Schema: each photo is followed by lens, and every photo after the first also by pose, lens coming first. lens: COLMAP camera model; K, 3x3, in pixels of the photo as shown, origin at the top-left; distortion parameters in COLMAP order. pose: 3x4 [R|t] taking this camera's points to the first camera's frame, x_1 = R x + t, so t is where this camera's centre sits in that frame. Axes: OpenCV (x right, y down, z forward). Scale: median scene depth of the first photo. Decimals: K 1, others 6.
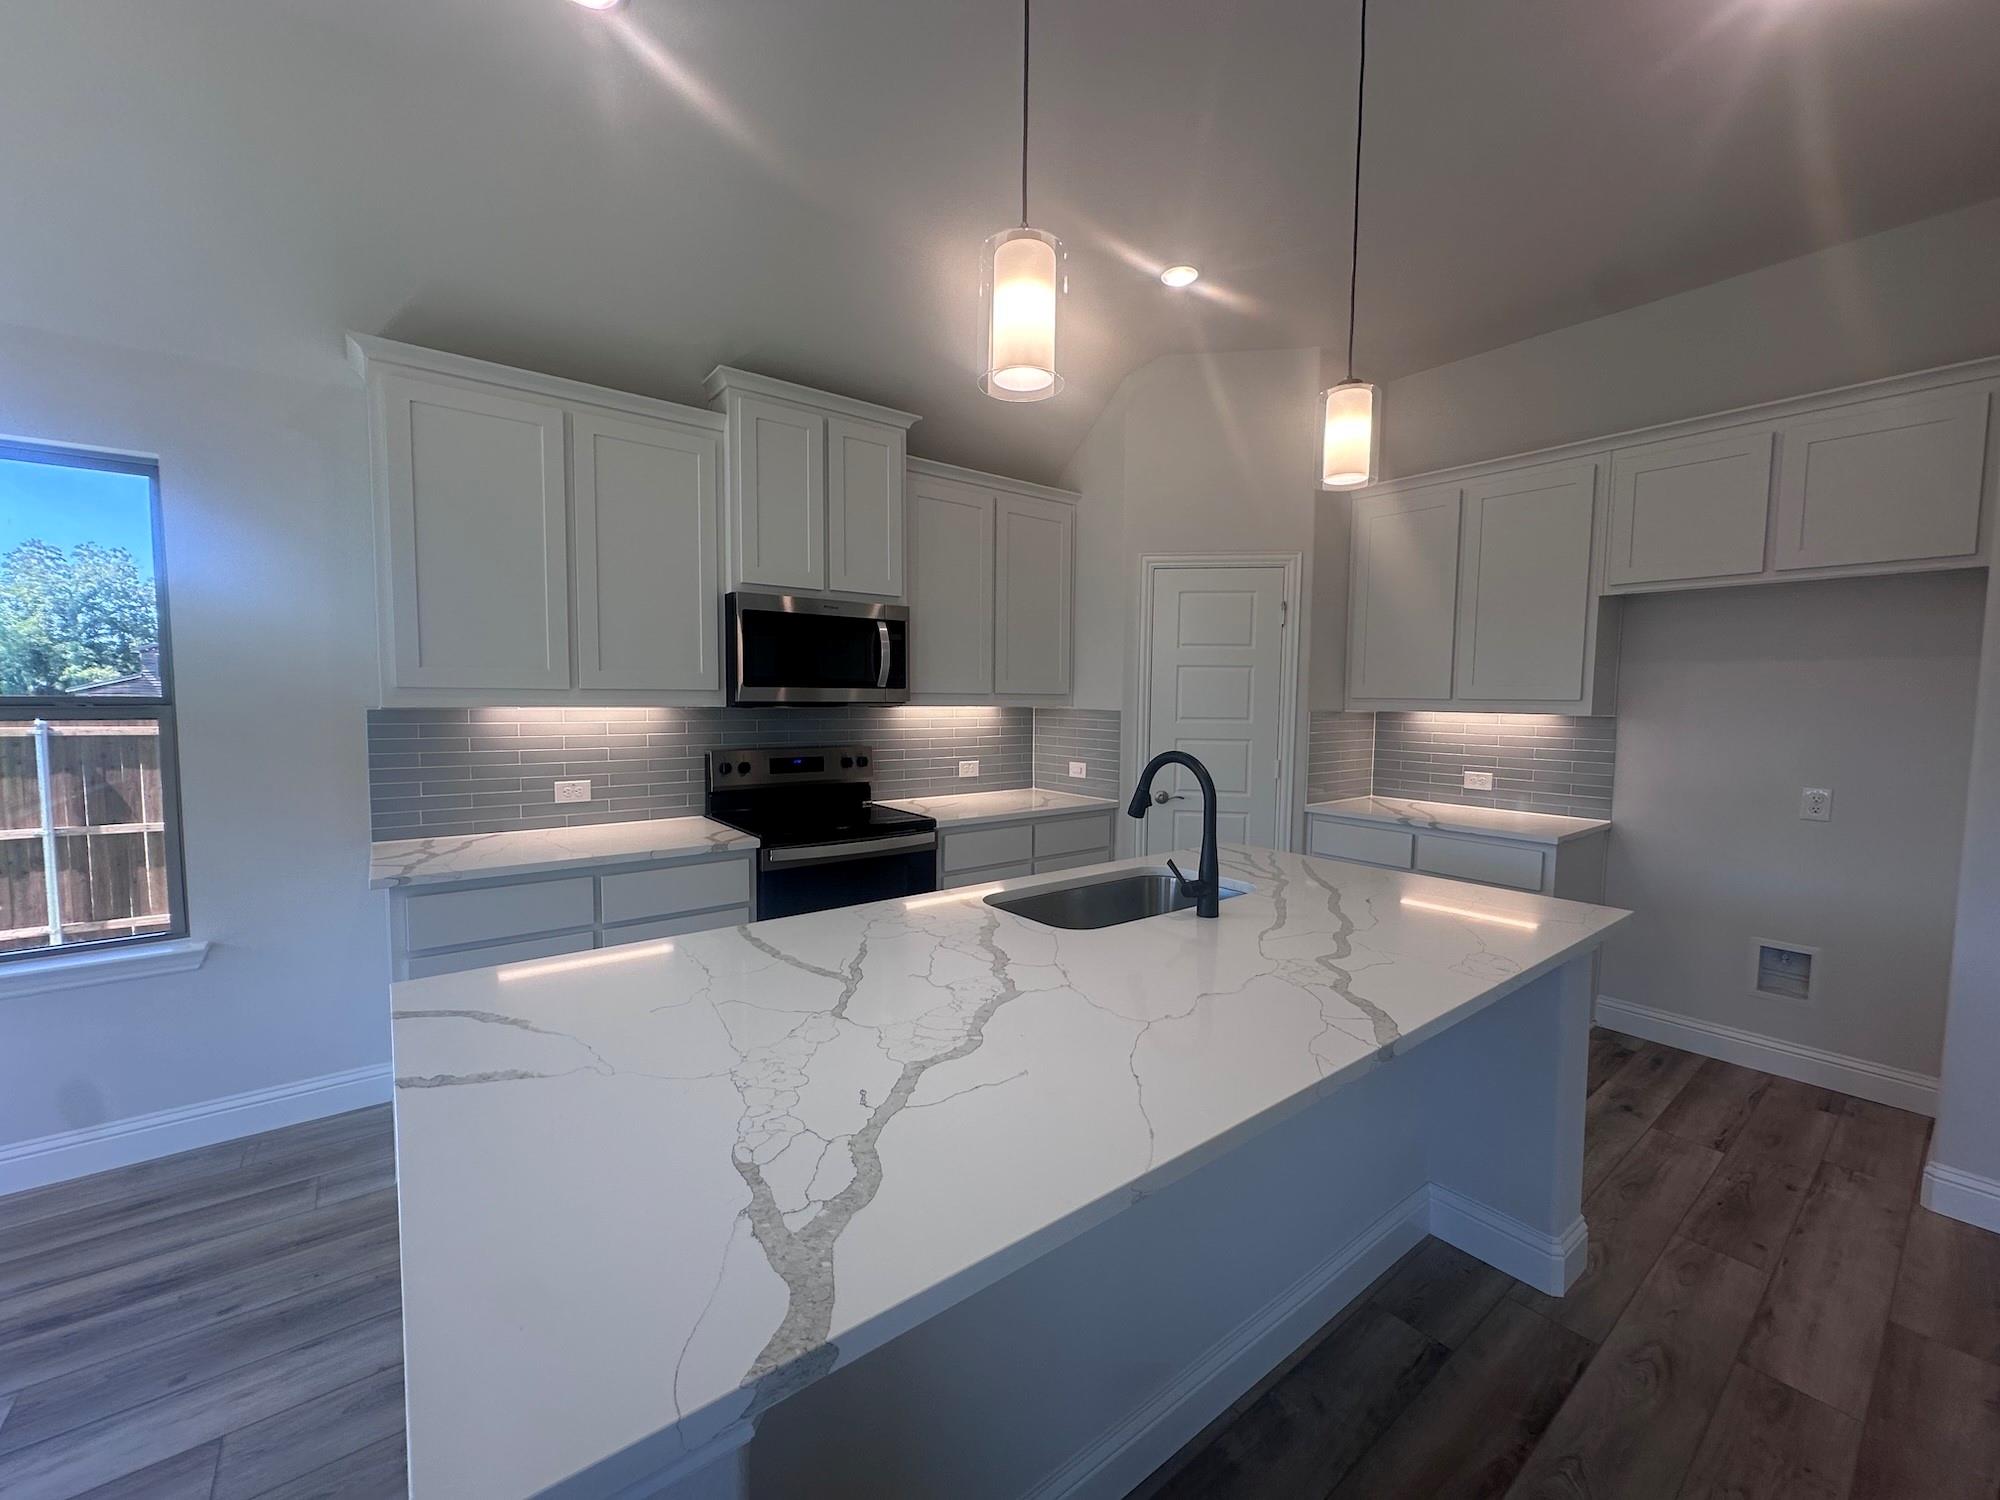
lens RADIAL K [[802.0, 0, 994.3], [0, 802.0, 750.1], [0, 0, 1]] dist [-0.006261, 0.001376]
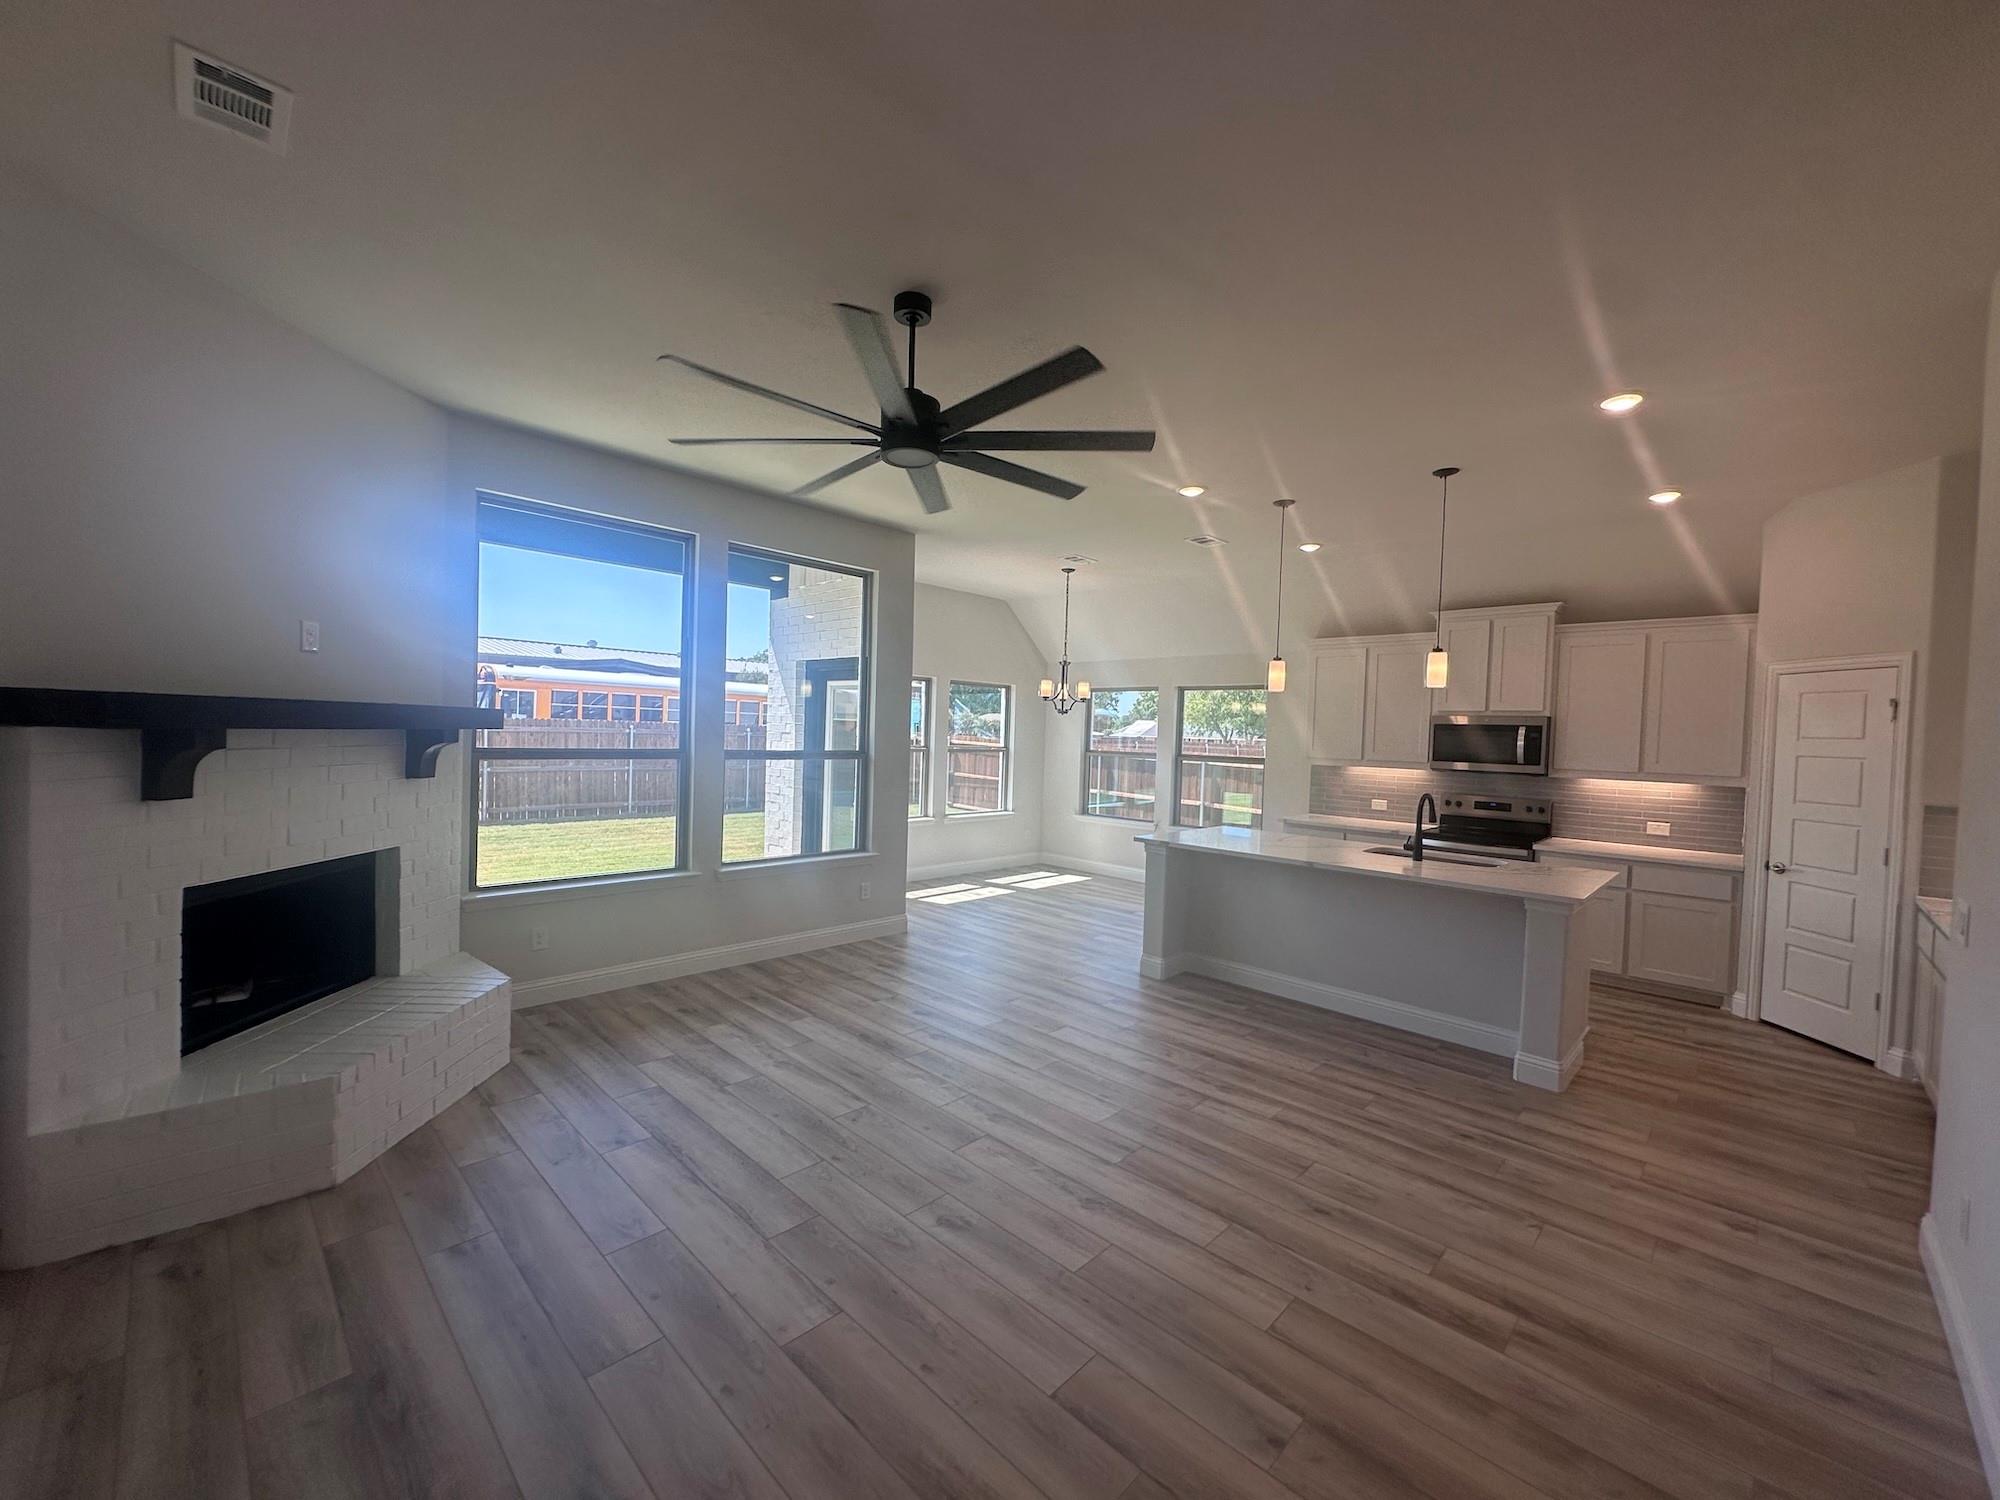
lens RADIAL K [[802.0, 0, 990.4], [0, 802.0, 751.3], [0, 0, 1]] dist [-0.006261, 0.001376]
pose [[0.130159, 0.022867, -0.991229, 1.319407], [-0.095493, 0.995376, 0.010423, -0.014683], [0.986884, 0.093299, 0.131741, -0.335045]]
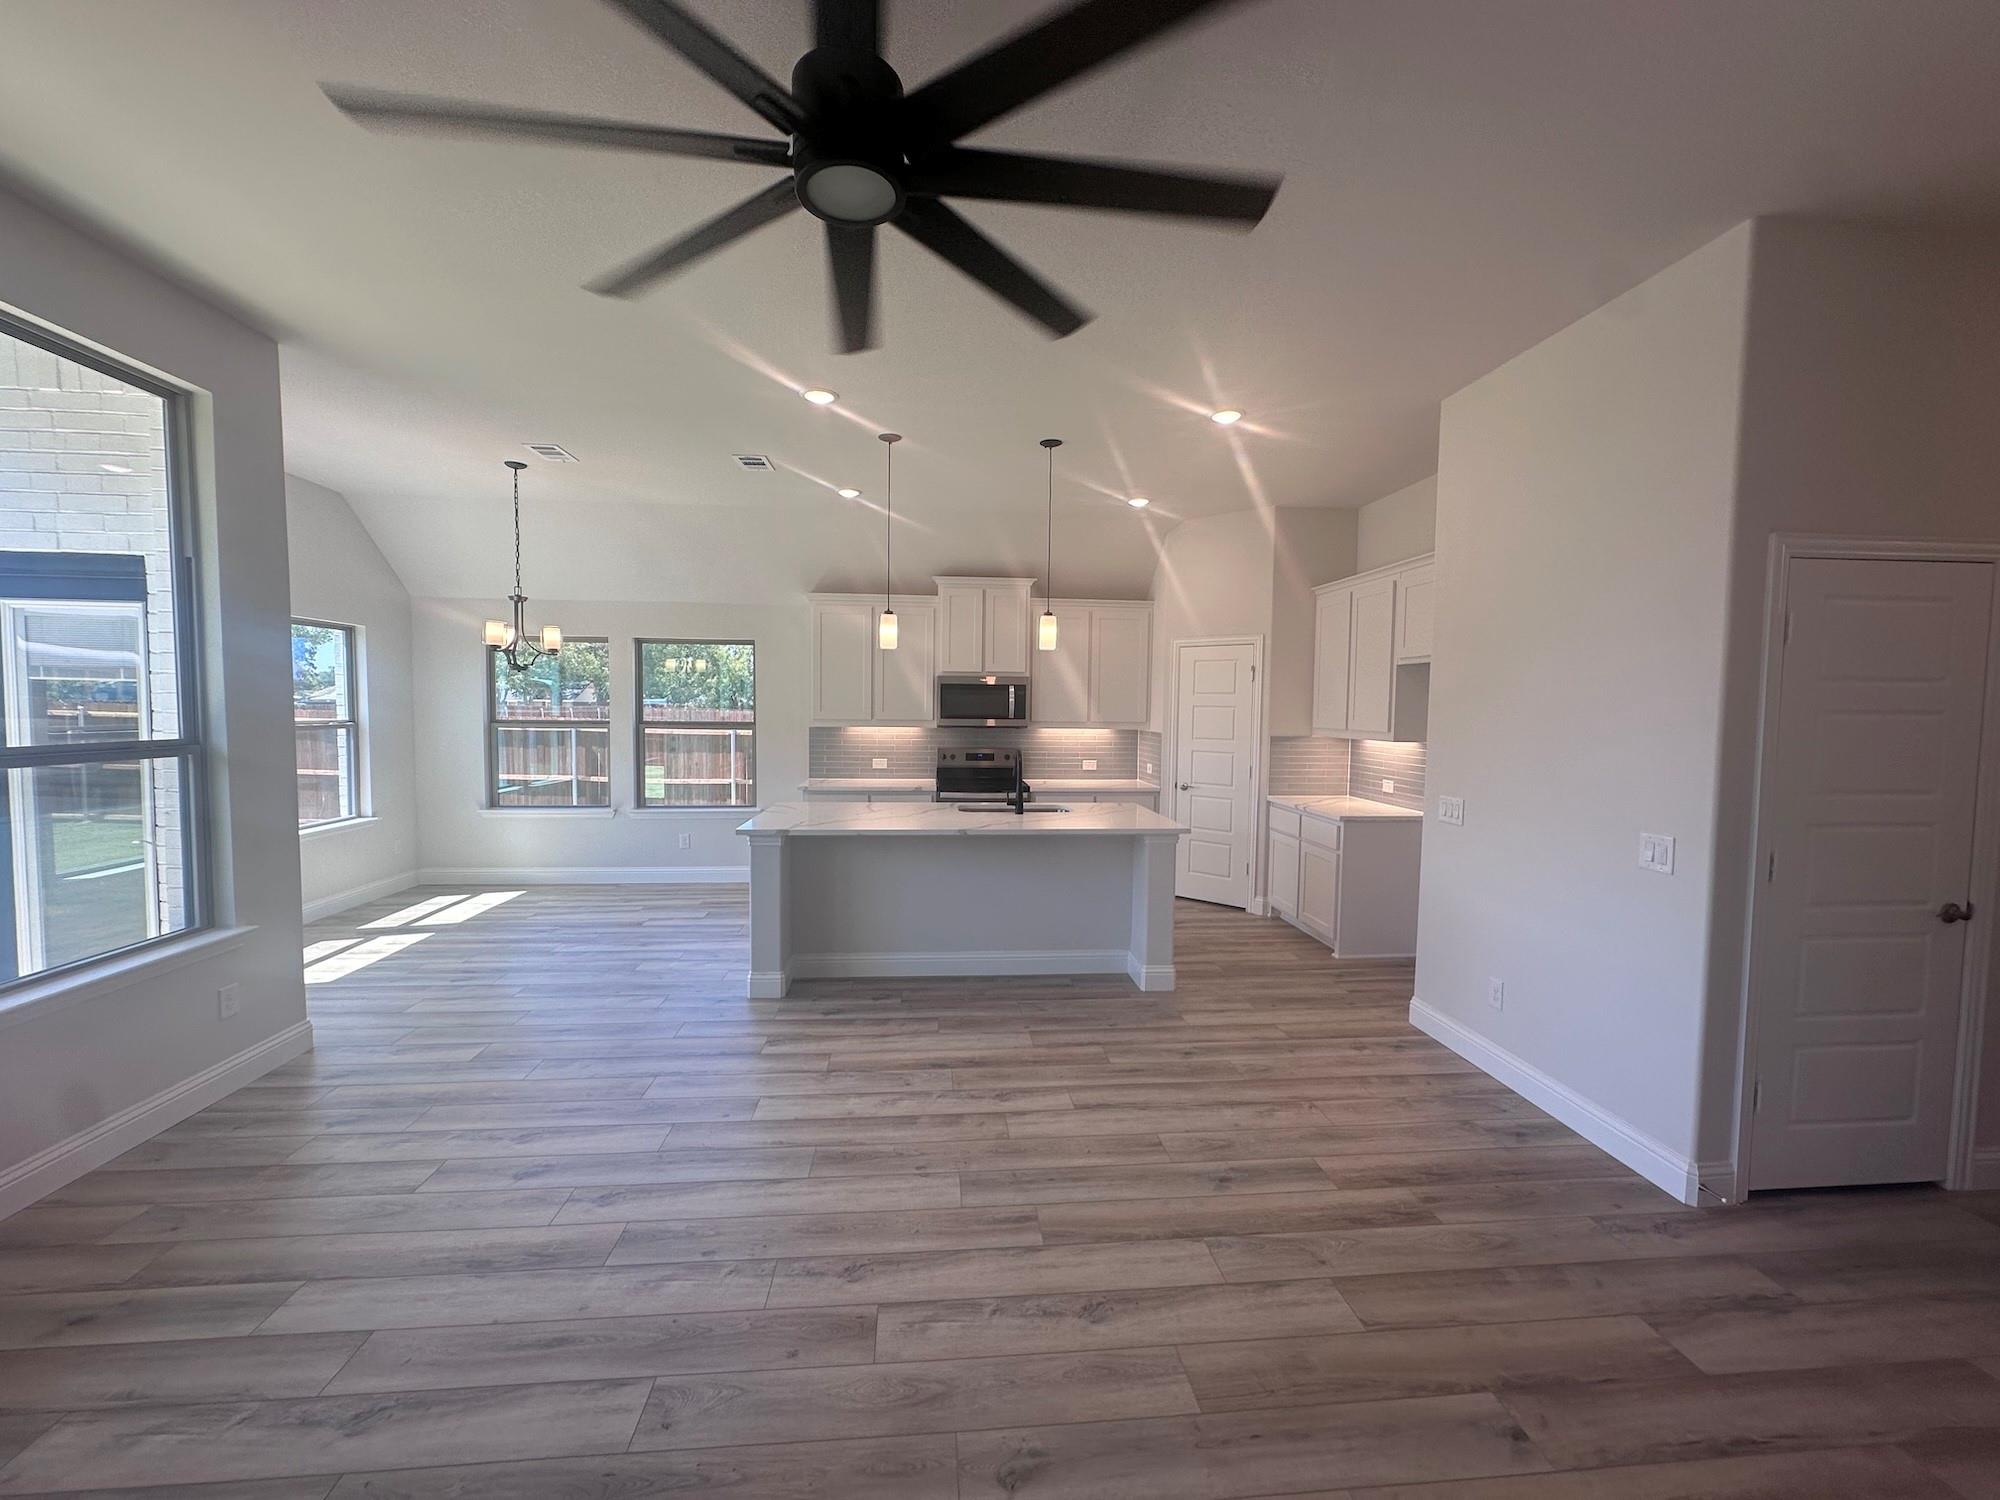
lens RADIAL K [[802.0, 0, 998.6], [0, 802.0, 750.0], [0, 0, 1]] dist [-0.006261, 0.001376]
pose [[0.843489, 0.032282, -0.536175, 0.833084], [-0.040794, 0.999160, -0.004018, 0.006850], [0.535595, 0.025262, 0.844097, -0.638458]]
